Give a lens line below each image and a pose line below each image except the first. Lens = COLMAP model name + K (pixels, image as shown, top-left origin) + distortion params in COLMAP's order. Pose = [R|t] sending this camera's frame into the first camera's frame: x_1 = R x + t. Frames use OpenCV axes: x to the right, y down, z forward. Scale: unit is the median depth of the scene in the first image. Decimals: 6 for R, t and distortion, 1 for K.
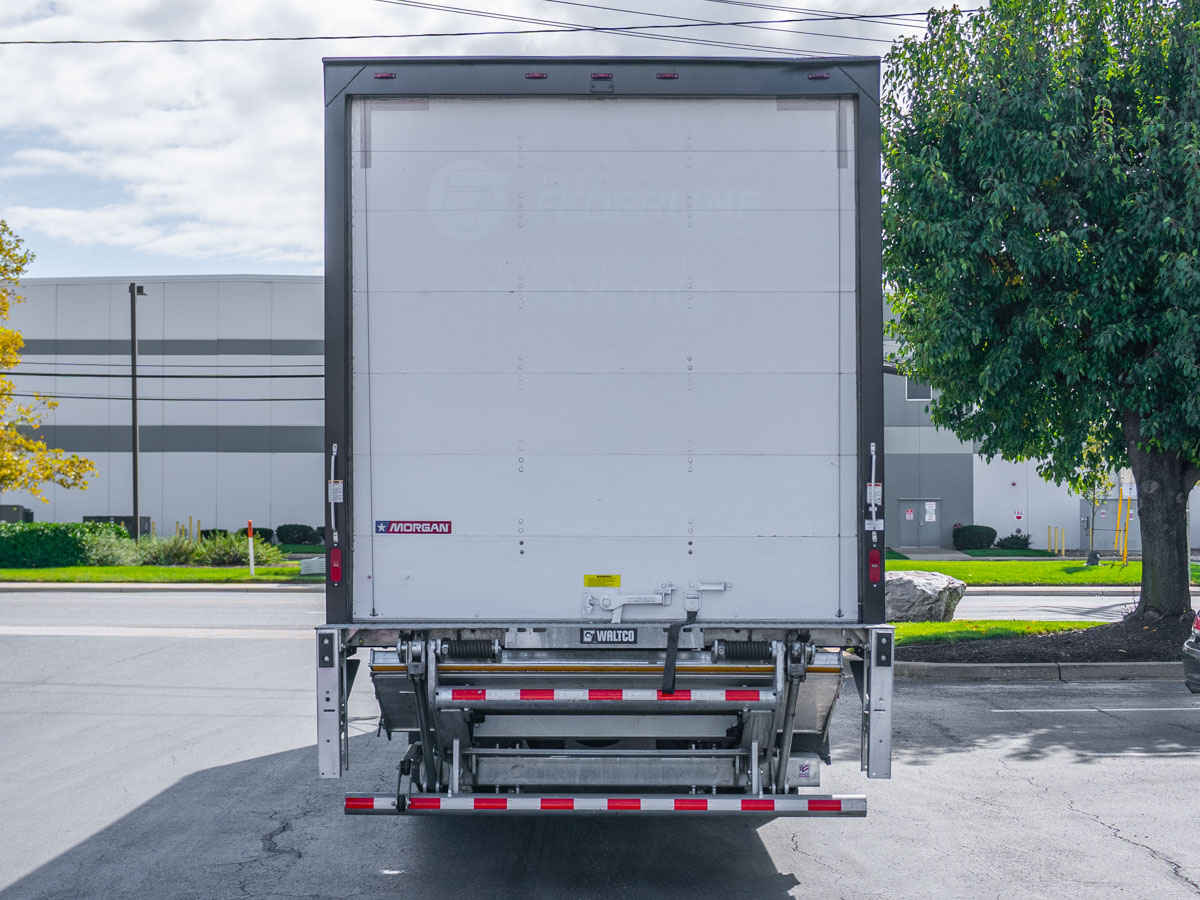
lens RADIAL K [[1688.4, 0, 569.0], [0, 1688.4, 442.2], [0, 0, 1]] dist [0.028664, 0.011769]
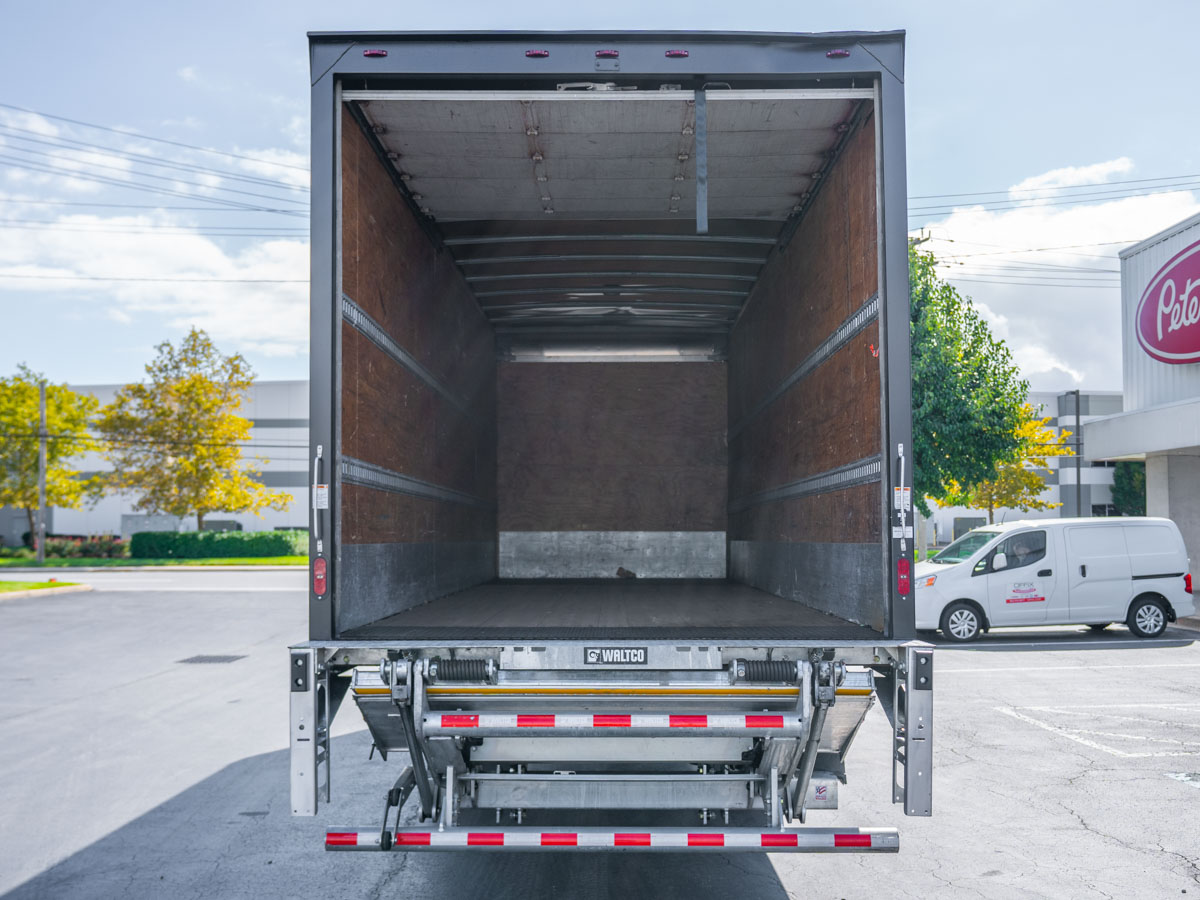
lens RADIAL K [[1199.3, 0, 600.0], [0, 1199.3, 450.0], [0, 0, 1]] dist [-0.003152, 0.000747]
pose [[0.999932, 0.000208, 0.011624, 0.007559], [0.000130, 0.999578, -0.029060, 0.023299], [-0.011625, 0.029059, 0.999510, 0.350012]]
